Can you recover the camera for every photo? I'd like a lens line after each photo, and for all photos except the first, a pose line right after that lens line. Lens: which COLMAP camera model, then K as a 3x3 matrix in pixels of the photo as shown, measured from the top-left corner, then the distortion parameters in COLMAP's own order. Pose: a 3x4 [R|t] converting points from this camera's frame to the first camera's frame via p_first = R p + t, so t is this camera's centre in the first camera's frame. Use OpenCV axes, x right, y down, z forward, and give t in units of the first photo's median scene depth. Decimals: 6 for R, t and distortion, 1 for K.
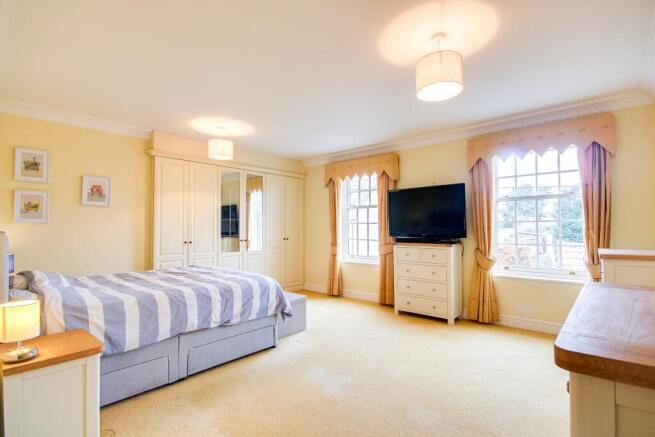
lens RADIAL K [[312.0, 0, 325.0], [0, 312.0, 220.4], [0, 0, 1]] dist [0.001969, -0.003492]
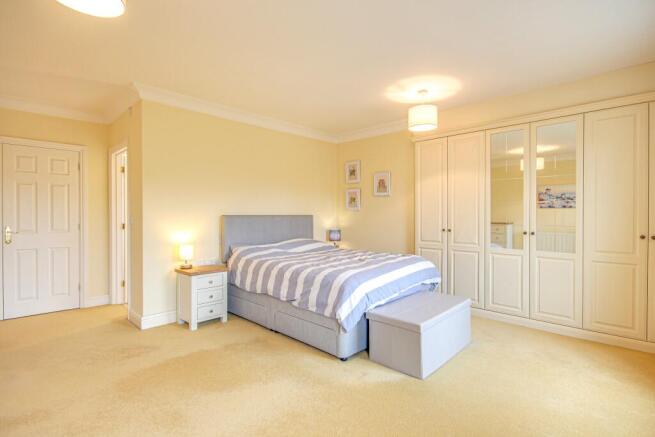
lens RADIAL K [[312.0, 0, 324.9], [0, 312.0, 217.3], [0, 0, 1]] dist [0.001969, -0.003492]
pose [[-0.002494, 0.009563, -0.999951, 0.533019], [0.018992, 0.999774, 0.009514, 0.023147], [0.999817, -0.018968, -0.002675, 0.800454]]
